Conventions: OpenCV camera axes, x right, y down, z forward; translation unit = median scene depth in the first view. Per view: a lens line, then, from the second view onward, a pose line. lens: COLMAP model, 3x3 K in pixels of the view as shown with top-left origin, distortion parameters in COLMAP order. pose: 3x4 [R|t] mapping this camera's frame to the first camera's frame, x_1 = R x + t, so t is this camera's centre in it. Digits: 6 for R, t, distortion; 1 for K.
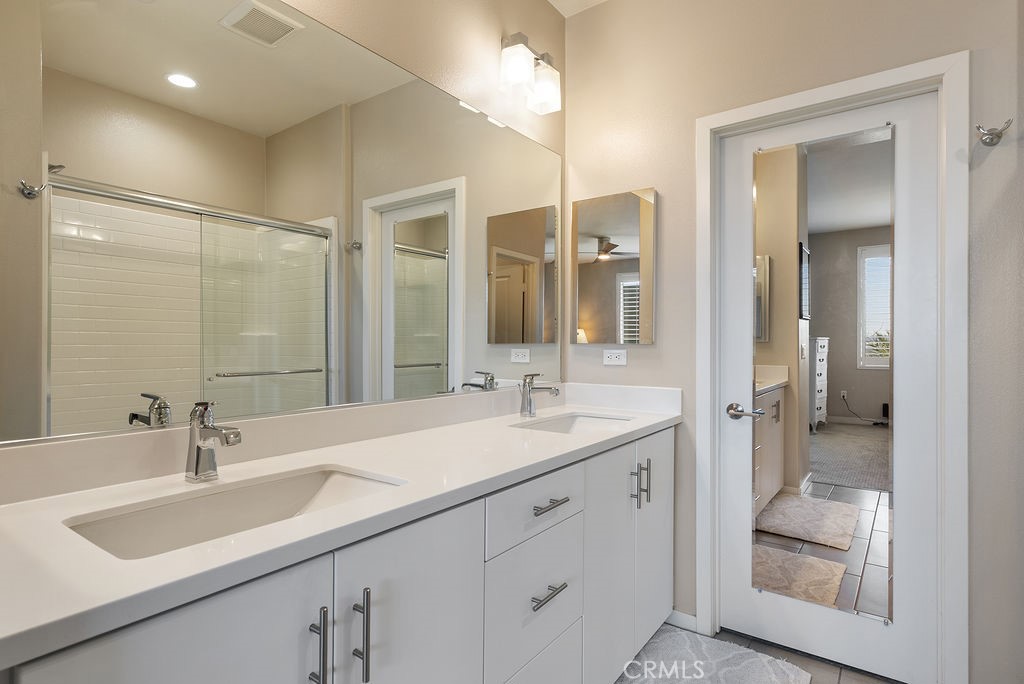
lens RADIAL K [[540.3, 0, 514.5], [0, 540.3, 346.5], [0, 0, 1]] dist [-0.012832, 0.002713]
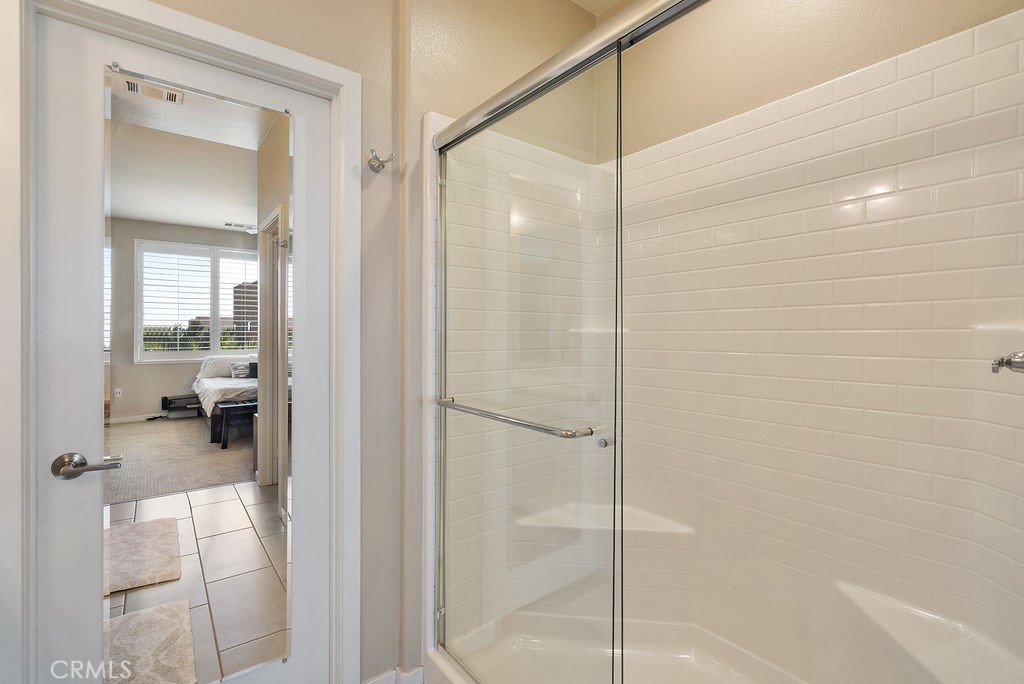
lens RADIAL K [[477.1, 0, 521.4], [0, 477.1, 340.0], [0, 0, 1]] dist [-0.007989, 0.003254]
pose [[0.274430, -0.003651, 0.961600, 0.031739], [-0.001846, 0.999989, 0.004323, -0.033023], [-0.961605, -0.002962, 0.274420, 0.404954]]
